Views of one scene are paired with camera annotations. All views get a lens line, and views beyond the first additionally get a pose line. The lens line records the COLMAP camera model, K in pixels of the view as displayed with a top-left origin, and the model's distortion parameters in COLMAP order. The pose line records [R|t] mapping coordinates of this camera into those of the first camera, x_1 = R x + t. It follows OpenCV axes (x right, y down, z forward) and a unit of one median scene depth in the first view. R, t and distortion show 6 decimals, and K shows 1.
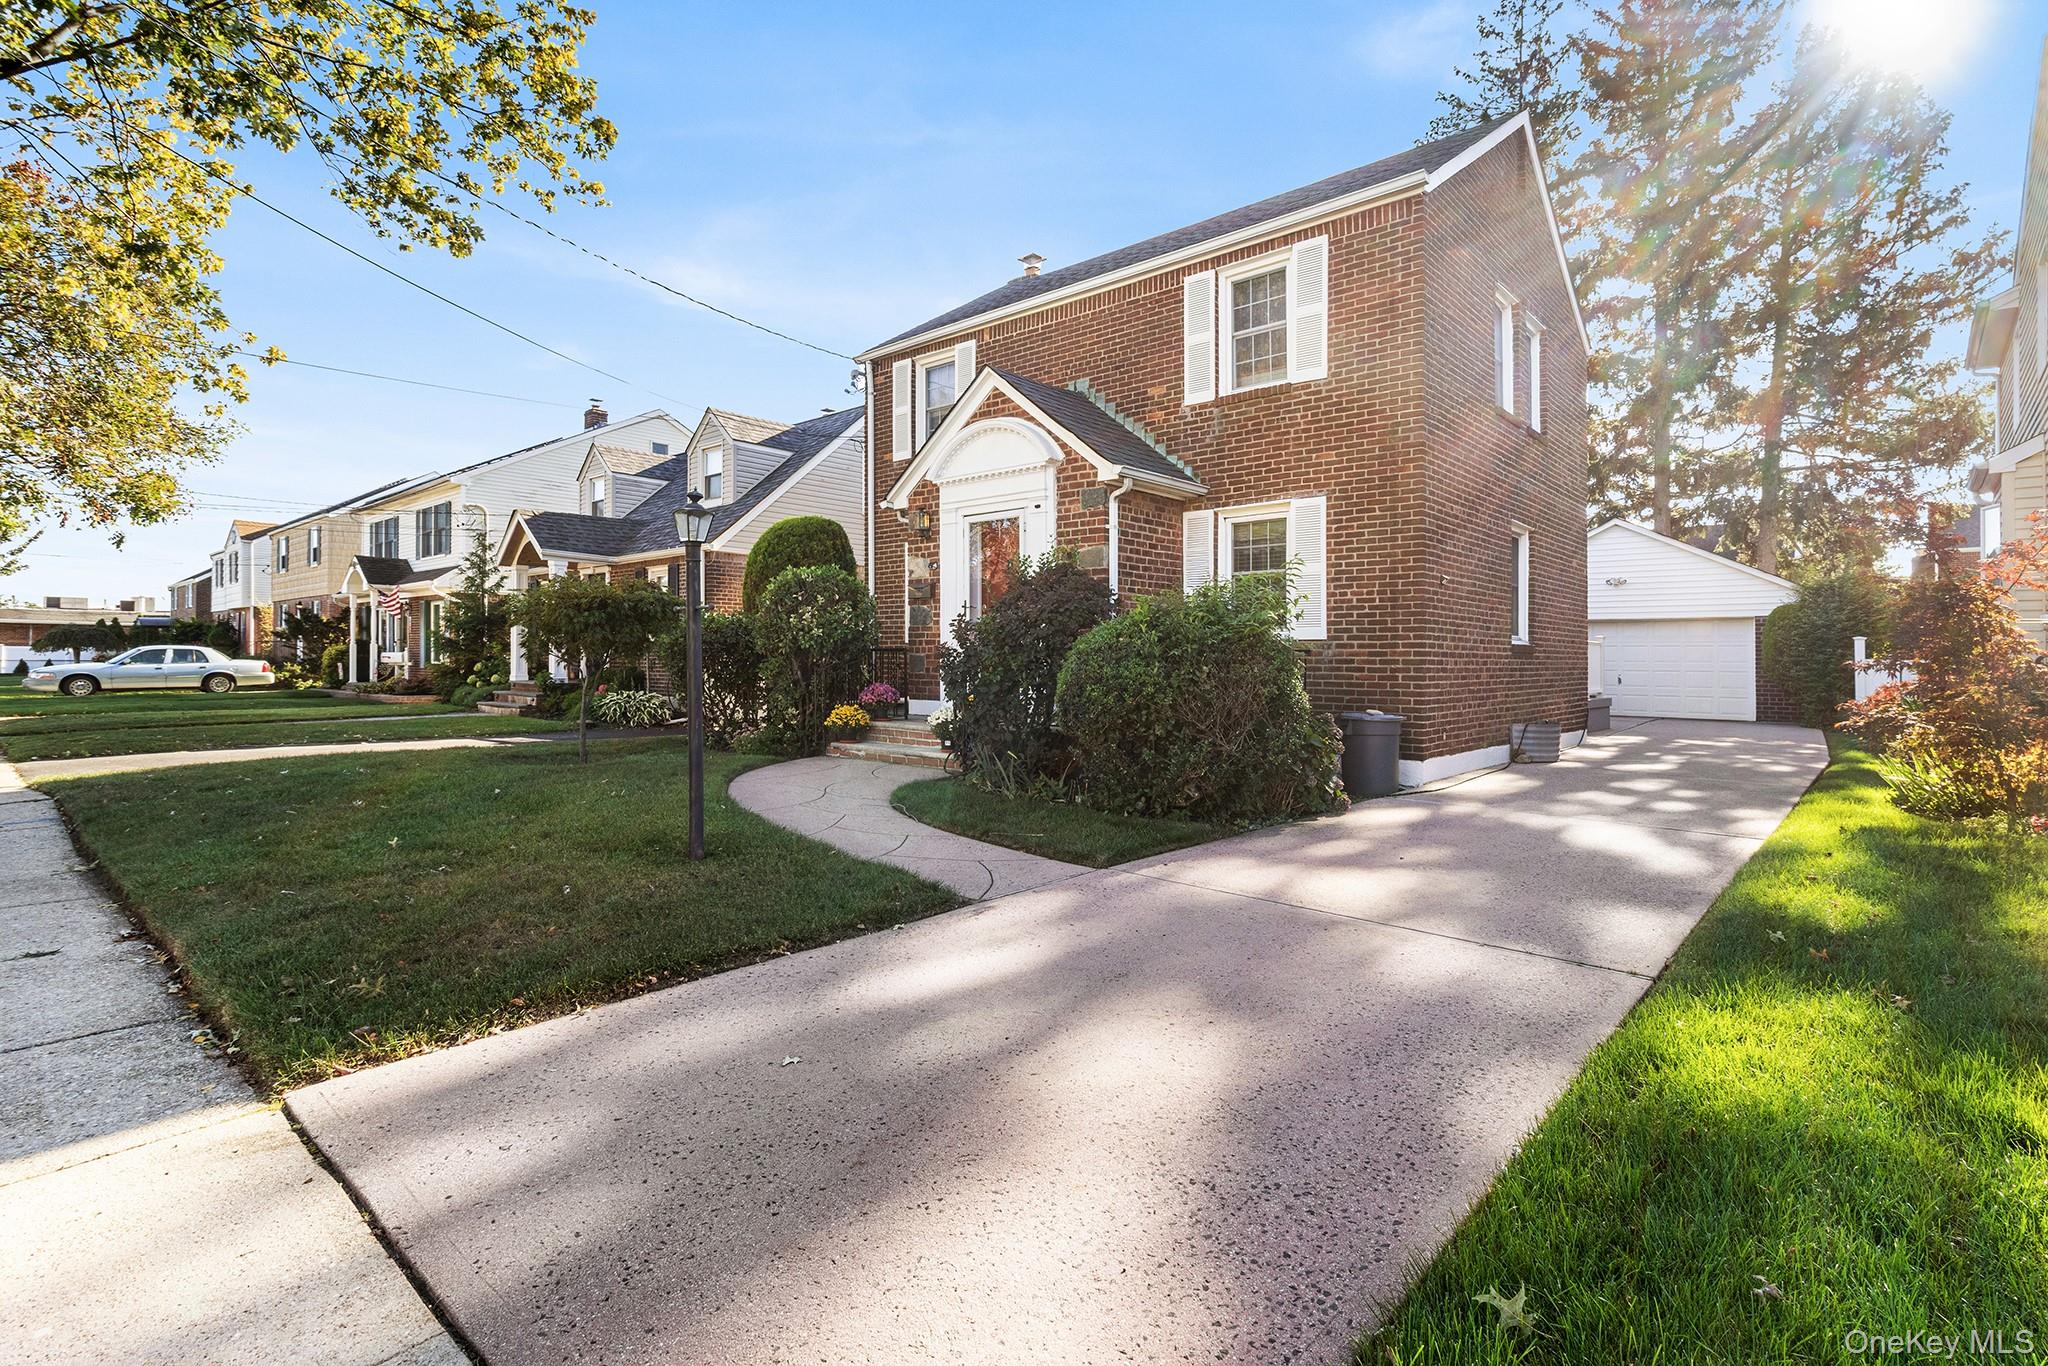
lens RADIAL K [[959.7, 0, 1031.4], [0, 959.7, 676.7], [0, 0, 1]] dist [-0.004286, 0.000652]
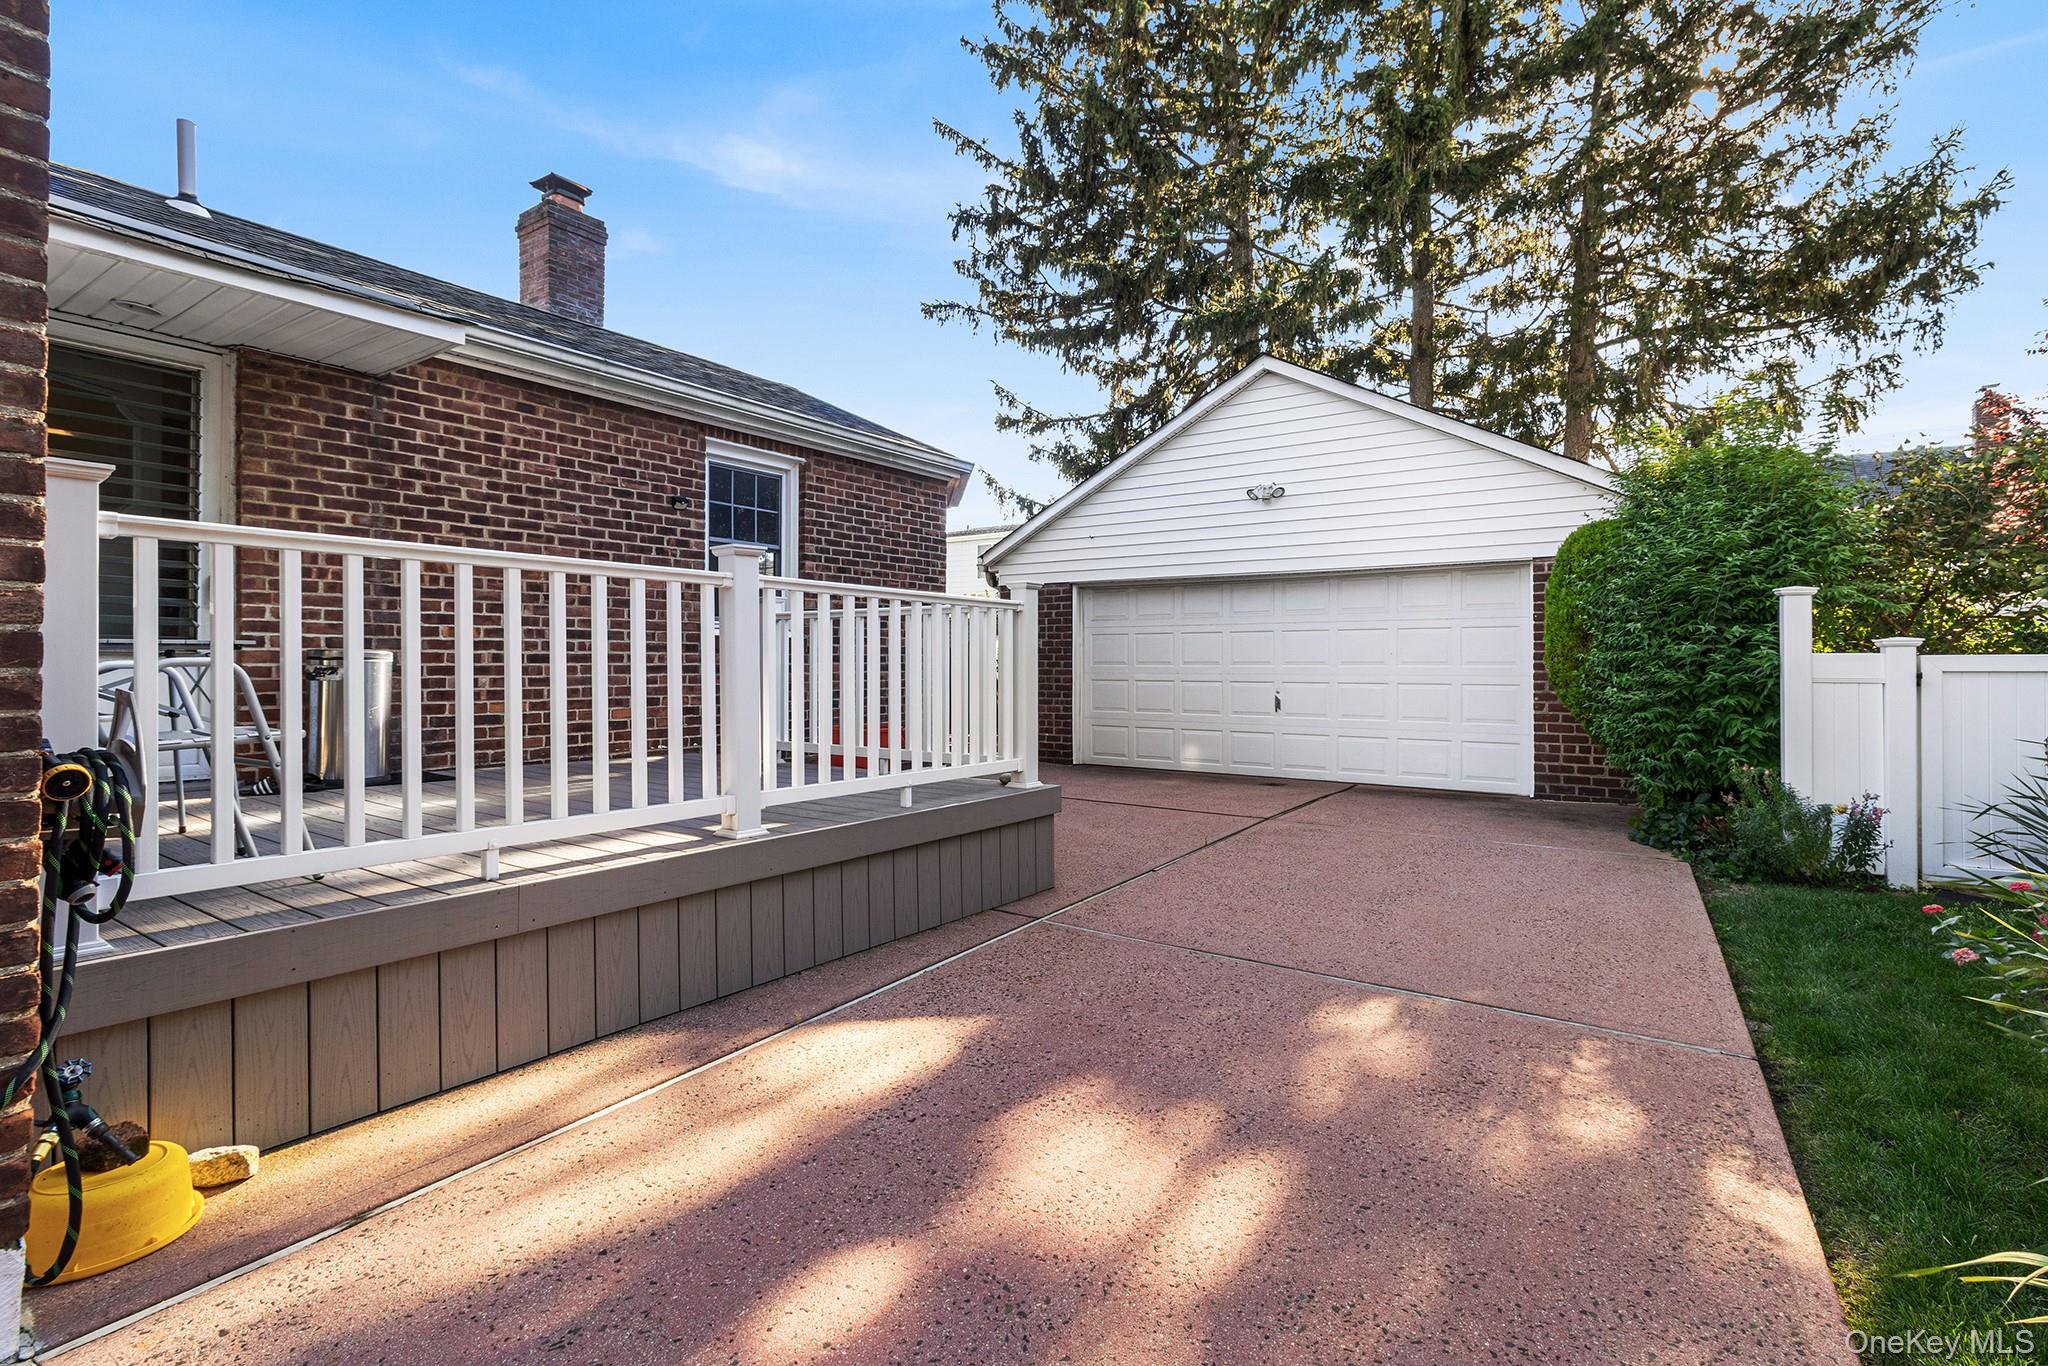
lens RADIAL K [[959.7, 0, 1021.8], [0, 959.7, 672.2], [0, 0, 1]] dist [-0.004286, 0.000652]
pose [[0.992913, -0.005318, 0.118726, 0.474447], [0.005202, 0.999986, 0.001290, -0.012373], [-0.118731, -0.000663, 0.992926, 0.595445]]
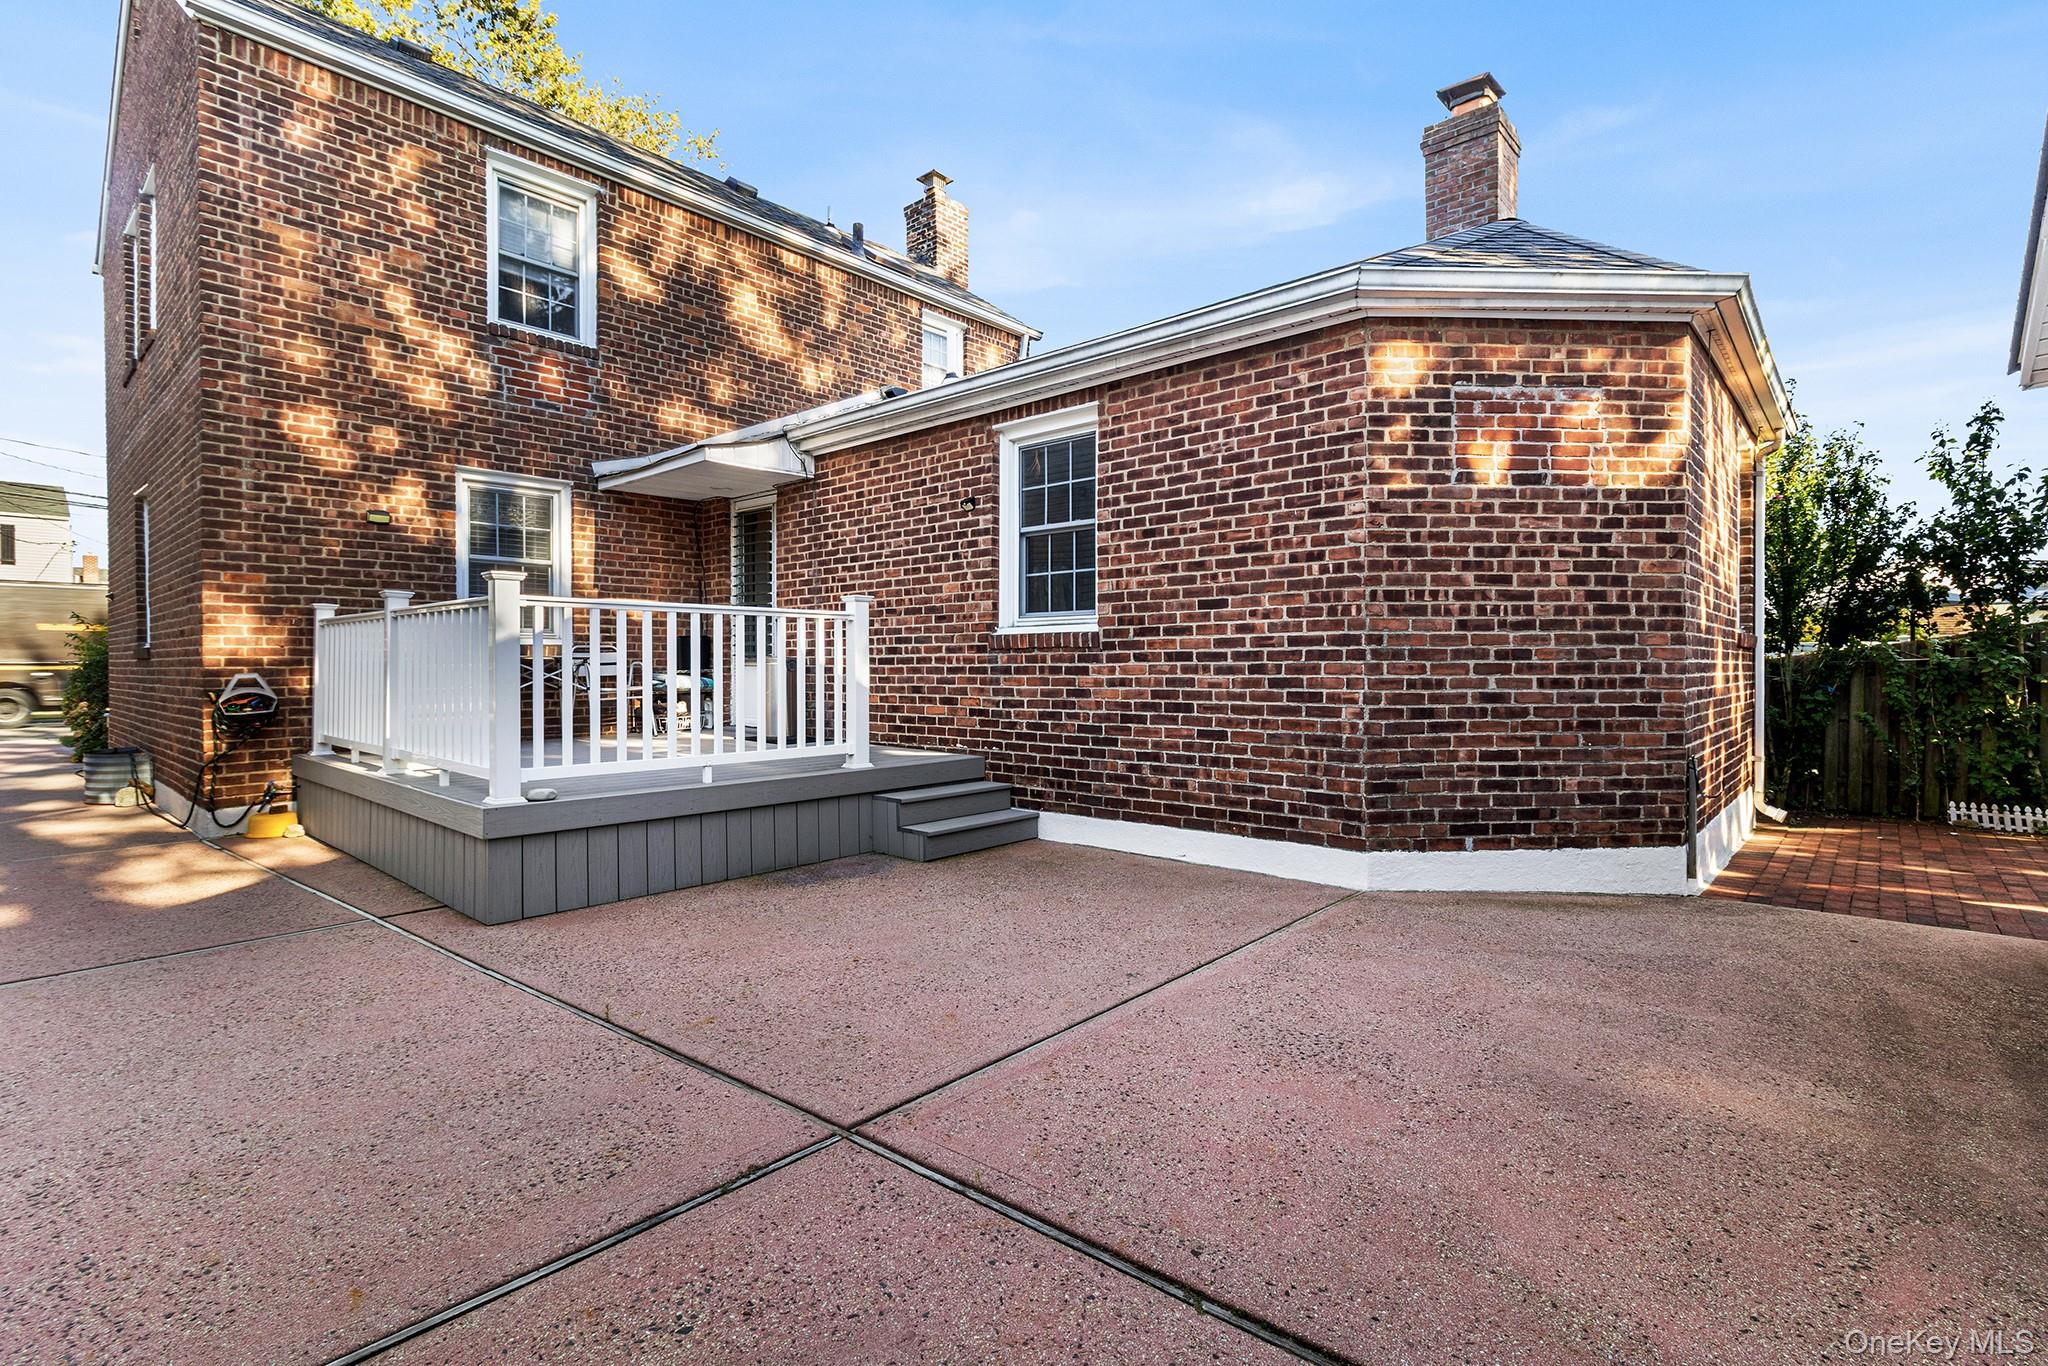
lens RADIAL K [[959.7, 0, 1030.1], [0, 959.7, 671.4], [0, 0, 1]] dist [-0.004286, 0.000652]
pose [[-0.002242, 0.001578, -0.999996, 2.368095], [-0.006833, 0.999975, 0.001594, -0.025242], [0.999974, 0.006837, -0.002231, 3.331779]]
